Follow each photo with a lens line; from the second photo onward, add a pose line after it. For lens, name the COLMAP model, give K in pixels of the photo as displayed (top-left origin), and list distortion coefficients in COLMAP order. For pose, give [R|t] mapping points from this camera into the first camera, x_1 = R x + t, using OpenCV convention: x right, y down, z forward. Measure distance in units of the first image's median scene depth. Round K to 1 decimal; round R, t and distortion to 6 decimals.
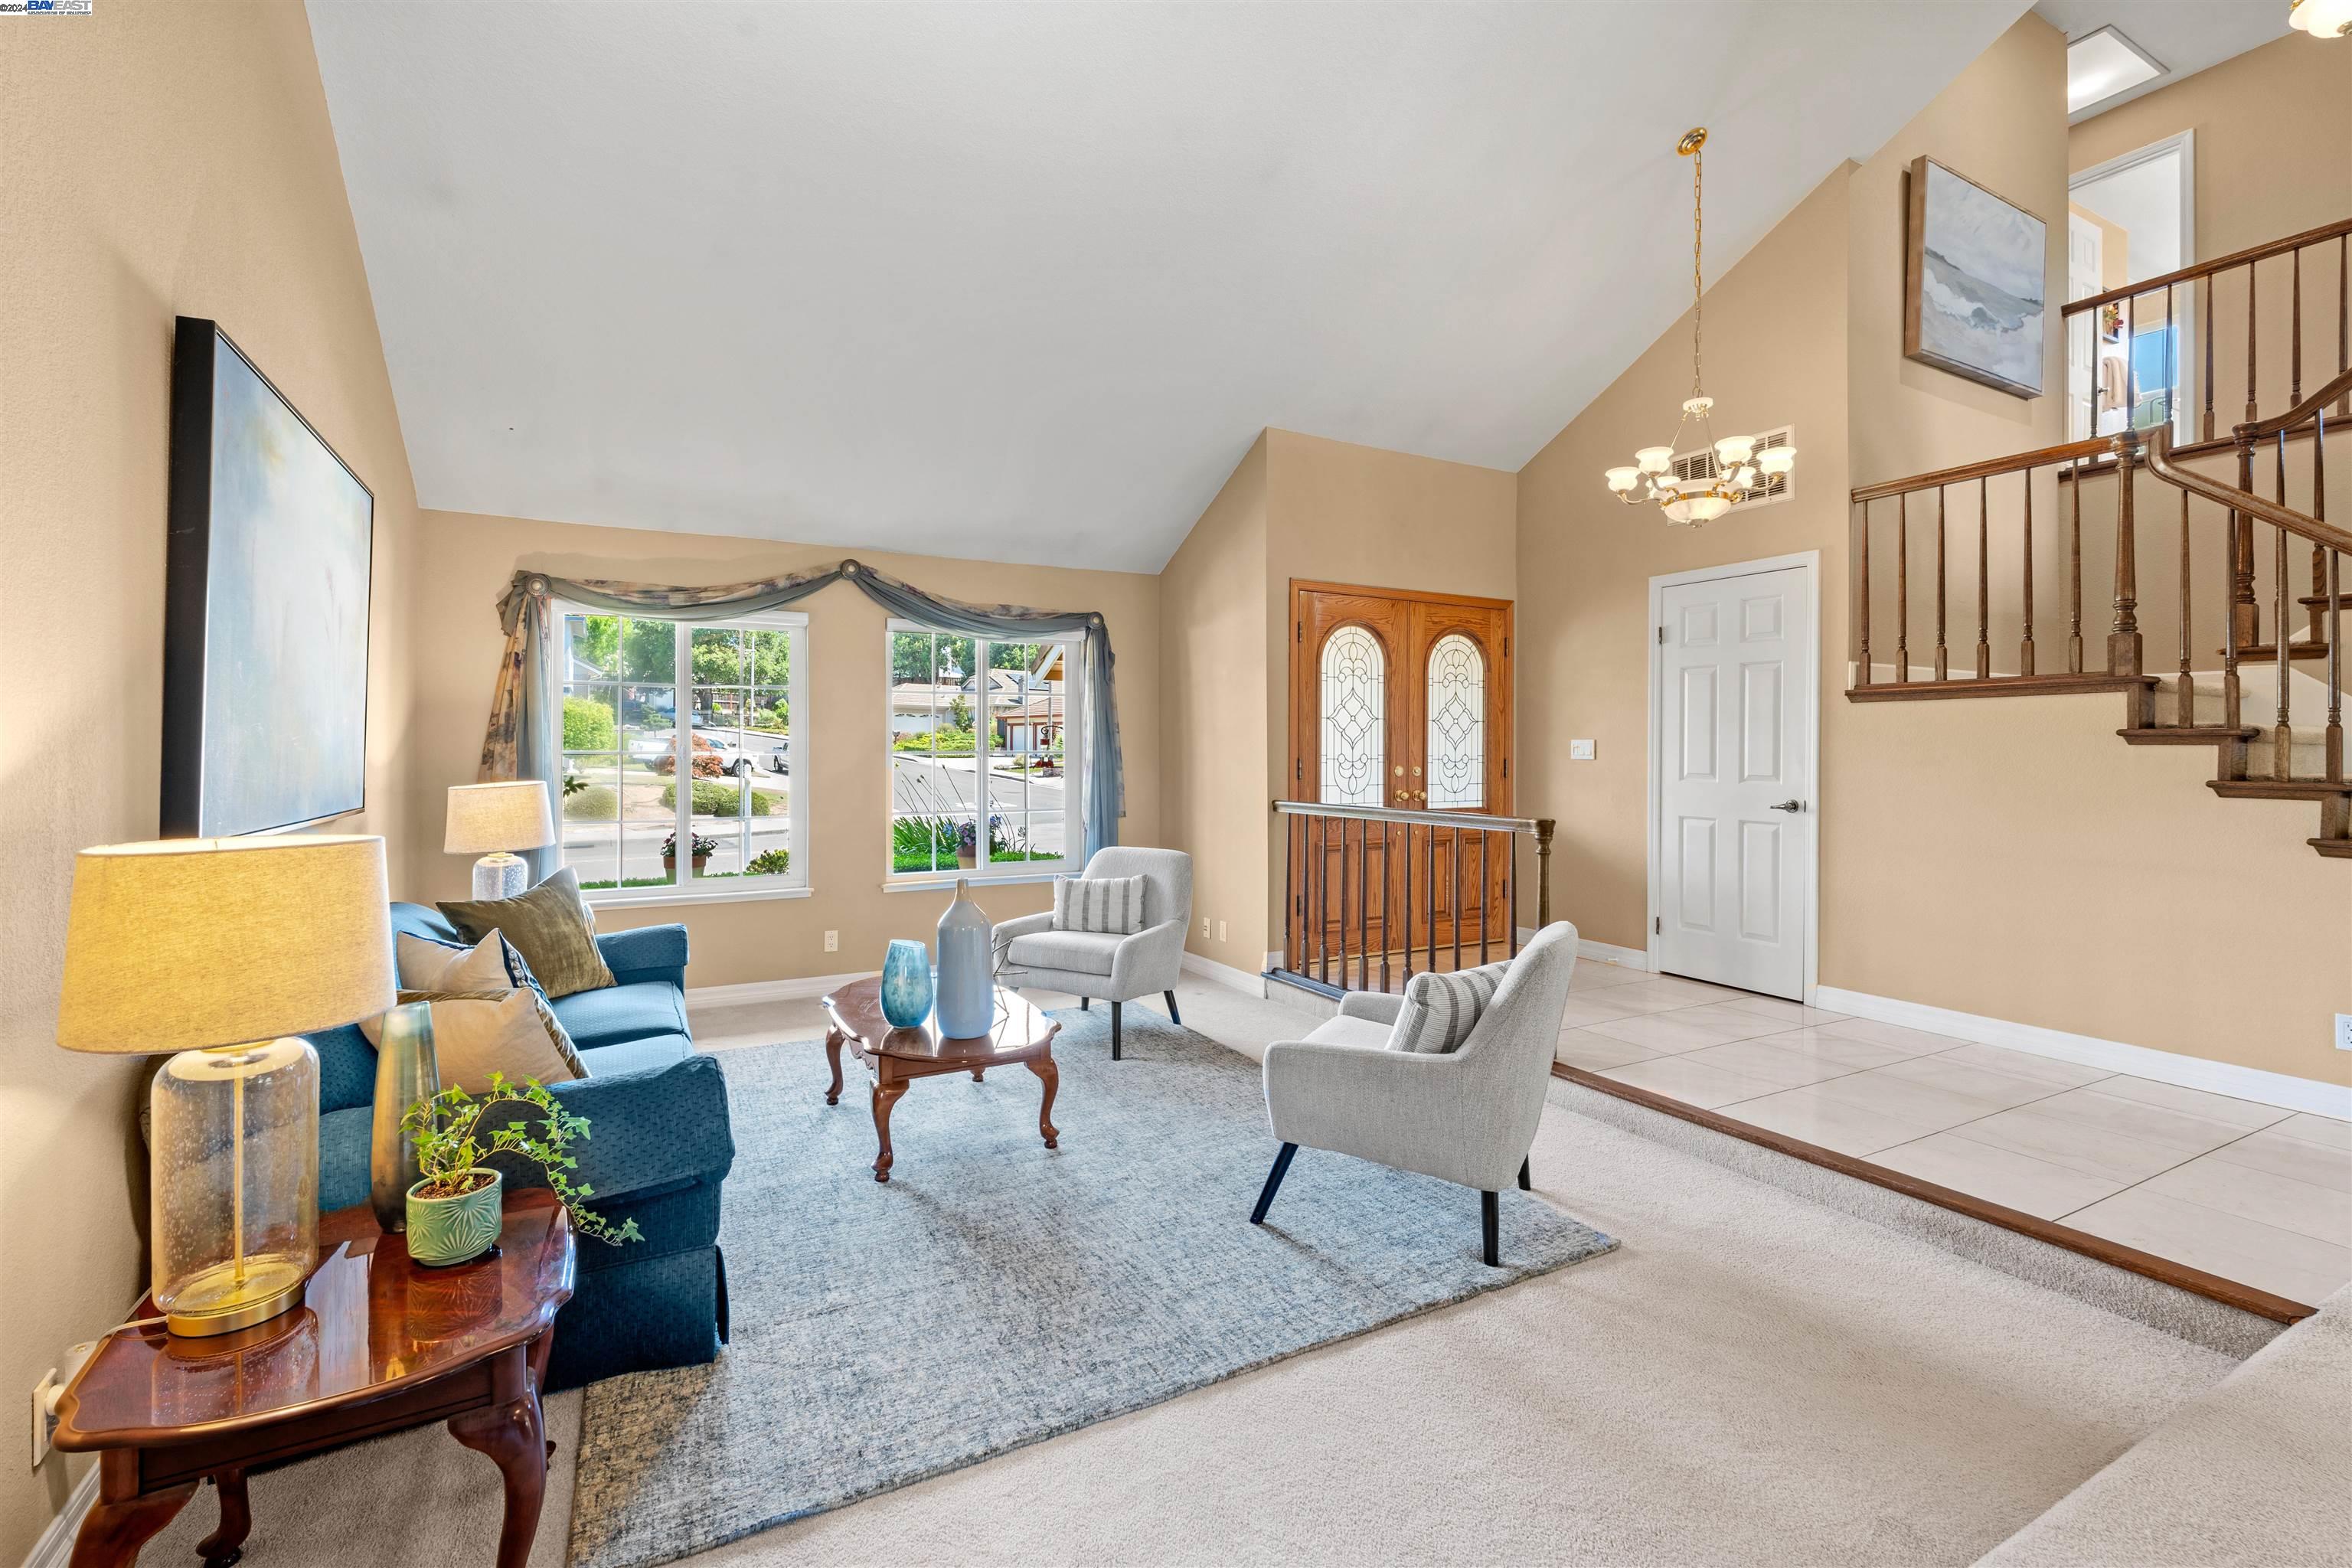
lens RADIAL K [[1051.1, 0, 1188.3], [0, 1051.1, 729.3], [0, 0, 1]] dist [-0.001557, -0.000033]
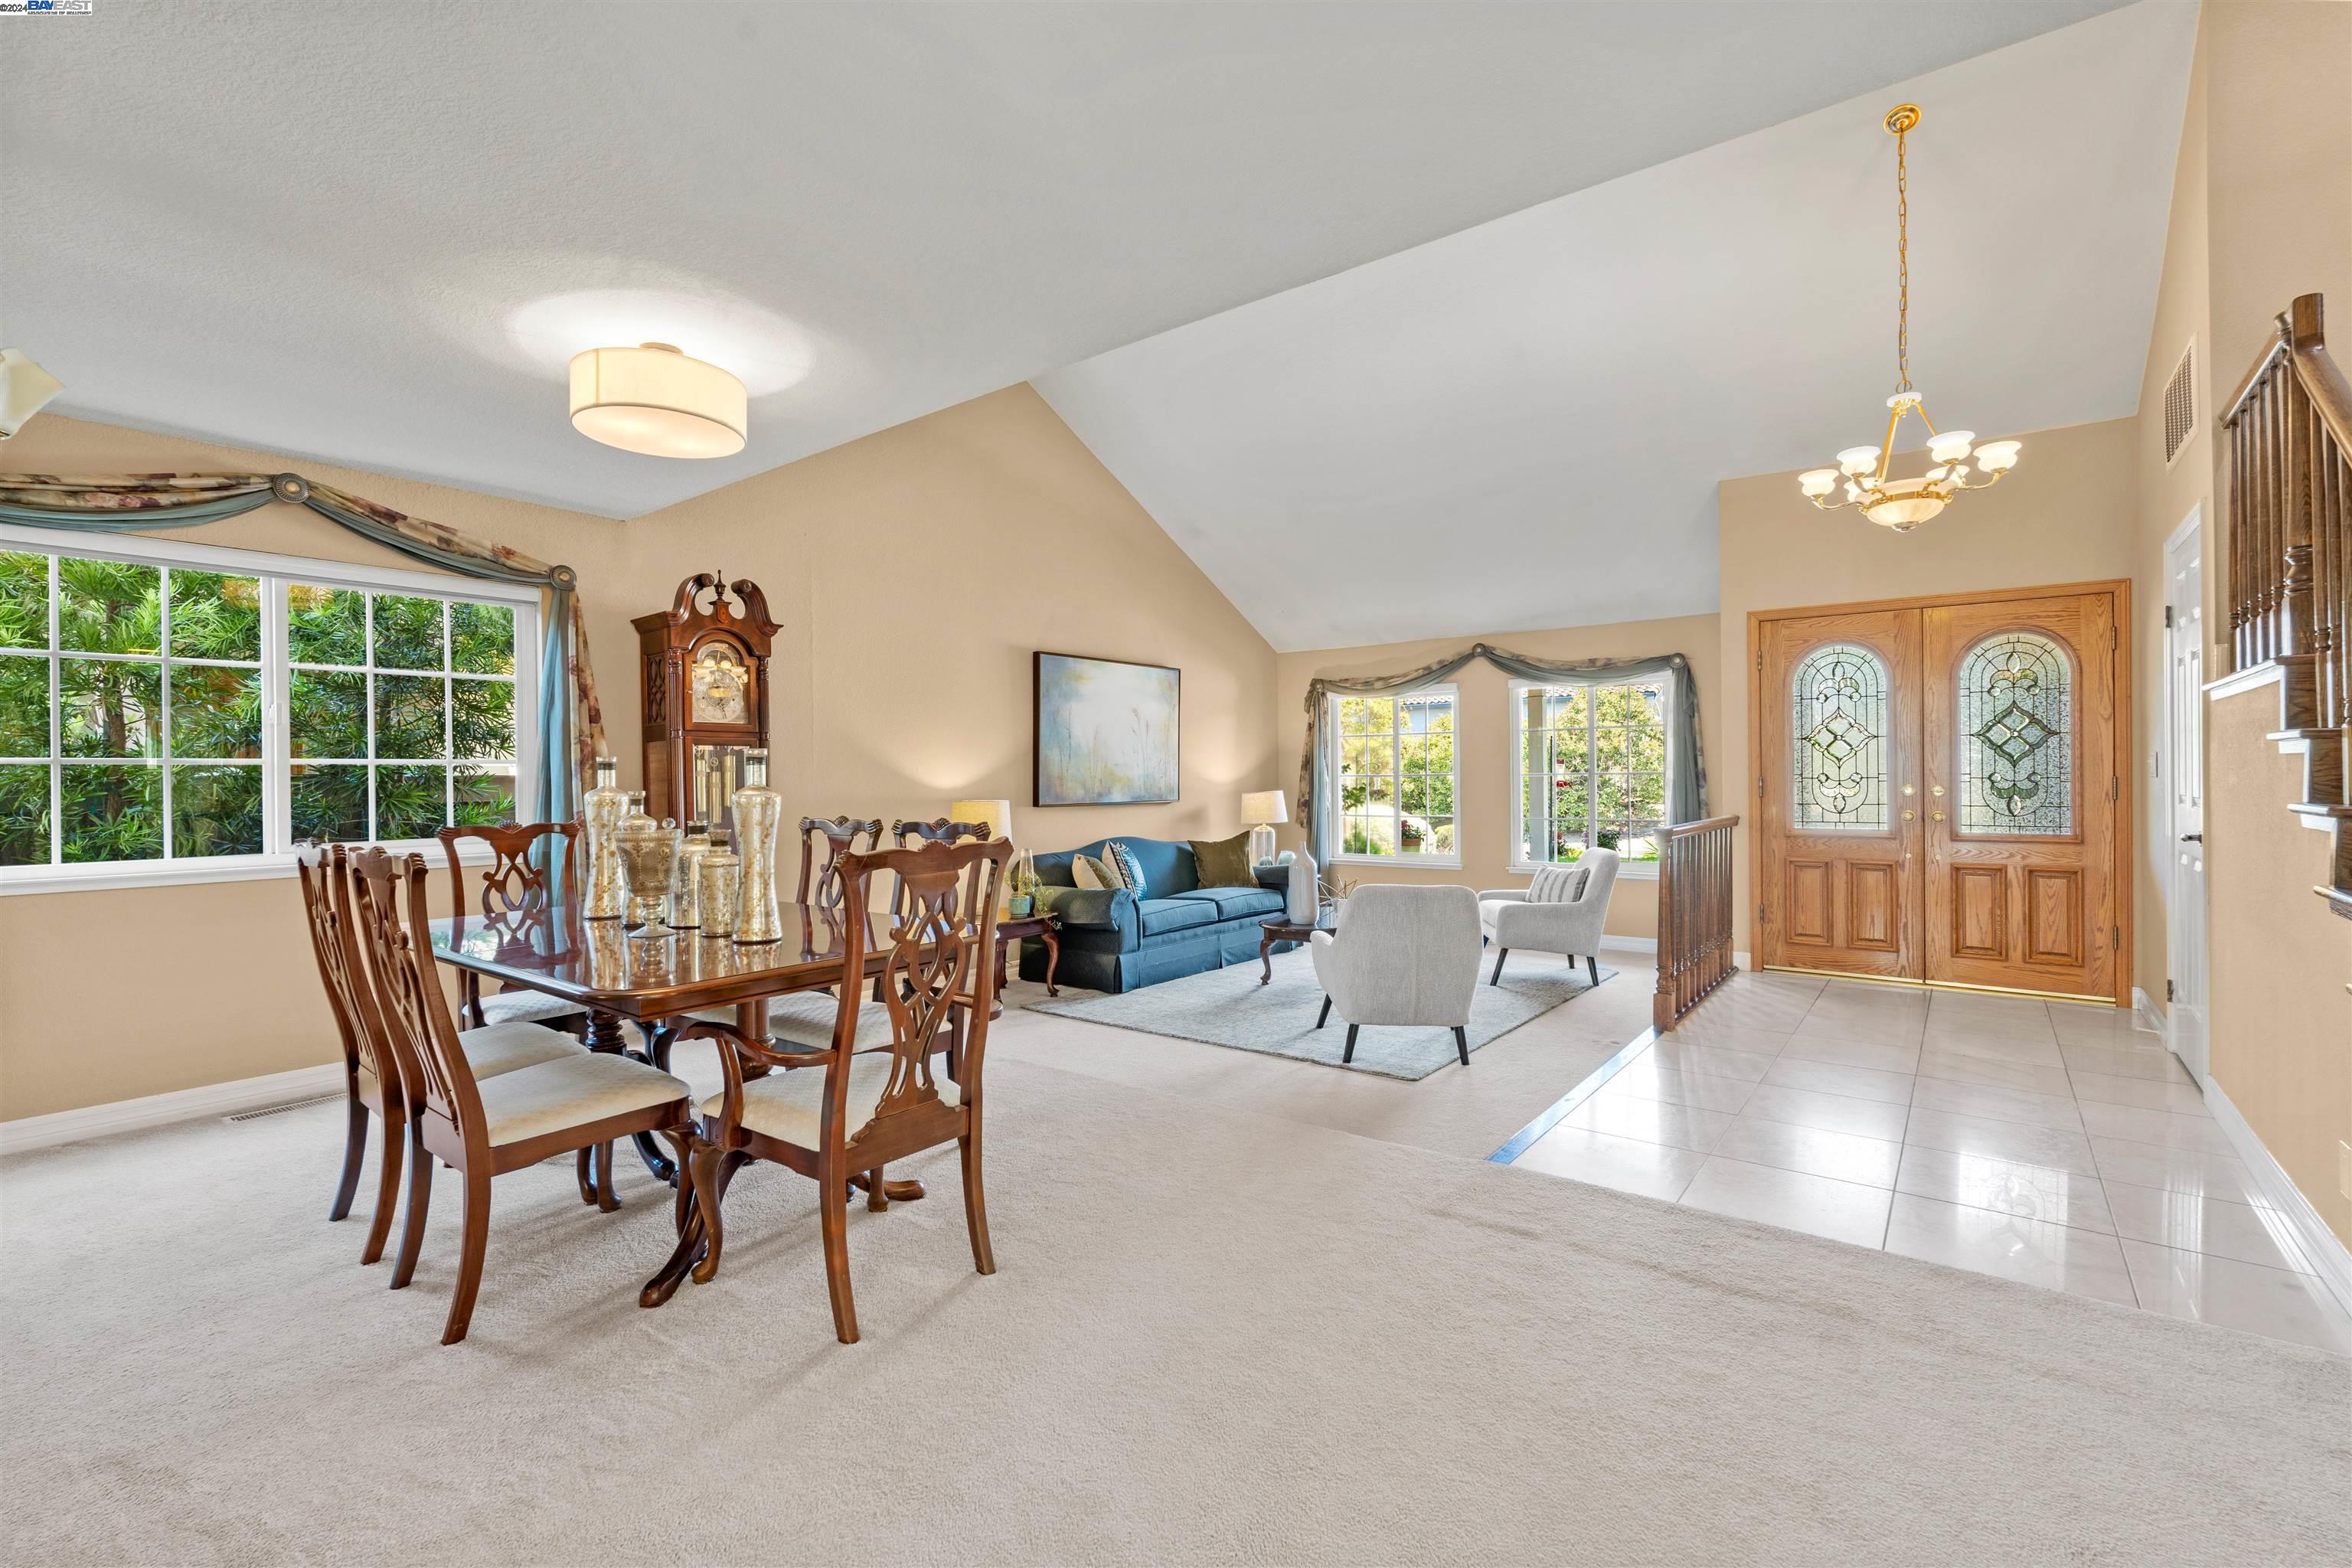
lens RADIAL K [[1051.1, 0, 1178.7], [0, 1051.1, 784.2], [0, 0, 1]] dist [-0.001557, -0.000033]
pose [[0.405476, -0.002613, -0.914102, 0.828832], [0.016034, 0.999862, 0.004255, 0.020322], [0.913965, -0.016382, 0.405462, 0.029276]]
